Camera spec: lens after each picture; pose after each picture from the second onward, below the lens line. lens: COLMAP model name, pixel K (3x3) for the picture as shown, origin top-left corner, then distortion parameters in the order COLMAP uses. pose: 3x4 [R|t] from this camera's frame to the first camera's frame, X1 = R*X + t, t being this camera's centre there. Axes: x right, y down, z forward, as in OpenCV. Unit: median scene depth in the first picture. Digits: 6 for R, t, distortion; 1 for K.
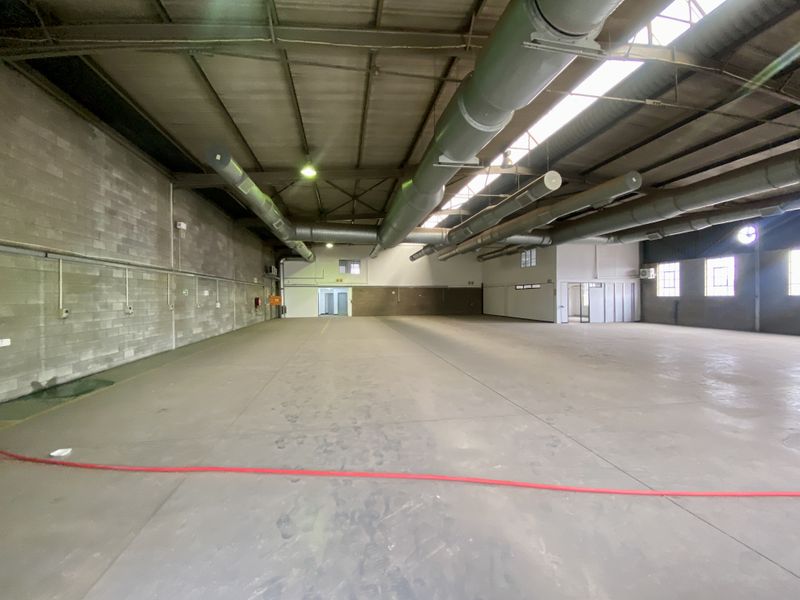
lens RADIAL K [[324.5, 0, 397.5], [0, 324.5, 298.9], [0, 0, 1]] dist [0.039650, -0.029496]
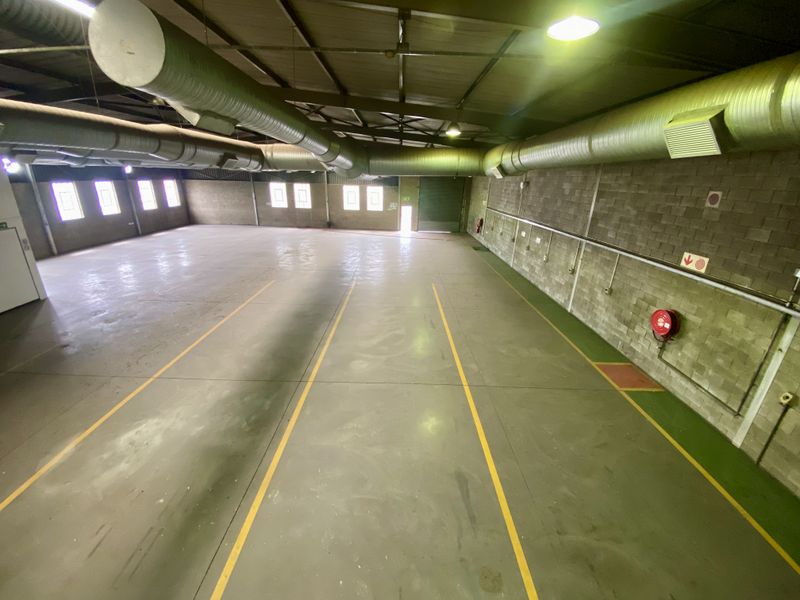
lens RADIAL K [[324.5, 0, 397.5], [0, 324.5, 298.9], [0, 0, 1]] dist [0.039650, -0.029496]
pose [[-0.981931, -0.102293, 0.159210, -0.353096], [-0.041097, 0.936503, 0.348242, -0.203603], [-0.184724, 0.335407, -0.923785, 2.292090]]
